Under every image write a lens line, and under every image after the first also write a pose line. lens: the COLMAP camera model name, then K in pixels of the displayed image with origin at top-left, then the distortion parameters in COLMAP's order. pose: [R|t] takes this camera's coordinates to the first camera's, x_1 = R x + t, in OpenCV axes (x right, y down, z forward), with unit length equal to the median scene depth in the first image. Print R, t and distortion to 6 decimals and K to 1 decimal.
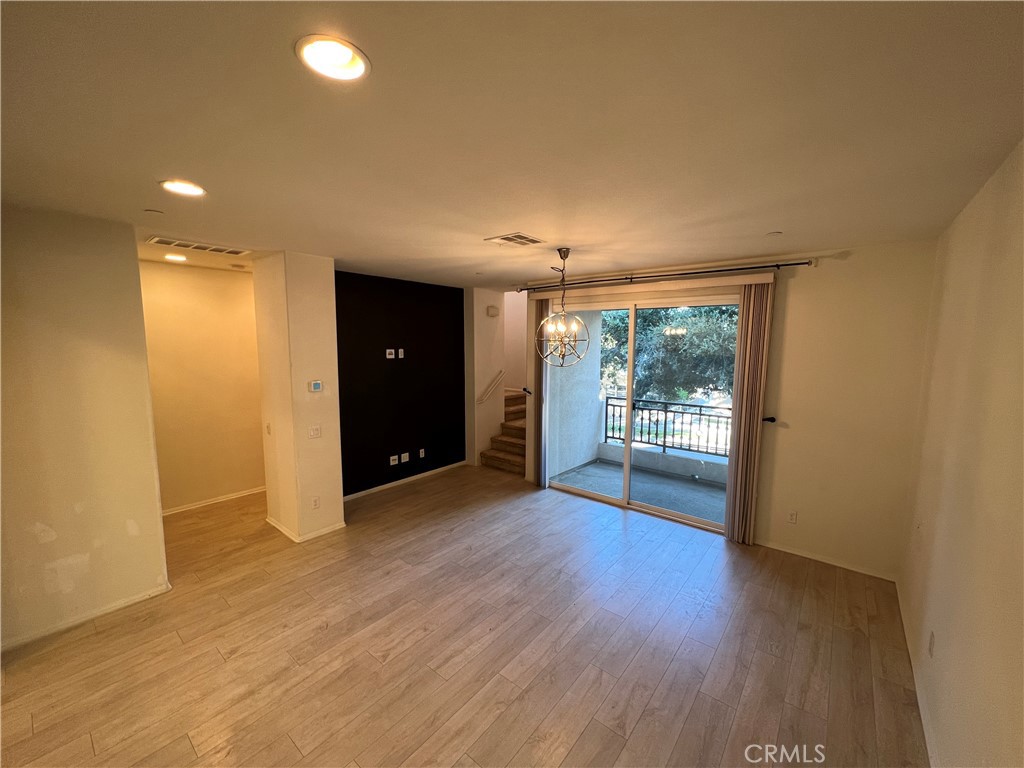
lens RADIAL K [[408.1, 0, 513.5], [0, 408.1, 387.6], [0, 0, 1]] dist [0.000482, 0.000626]
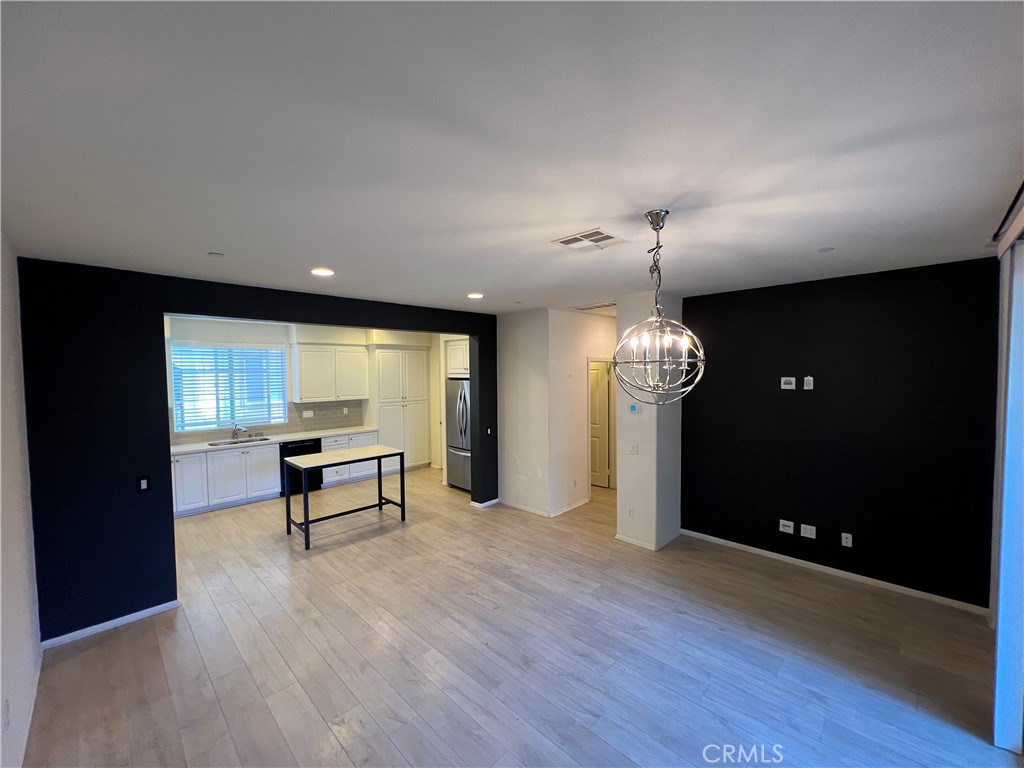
lens RADIAL K [[408.1, 0, 514.1], [0, 408.1, 385.4], [0, 0, 1]] dist [0.000482, 0.000626]
pose [[-0.082121, 0.029029, -0.996200, 0.739989], [-0.102024, 0.994080, 0.037377, -0.082577], [0.991387, 0.104706, -0.078673, 0.839813]]
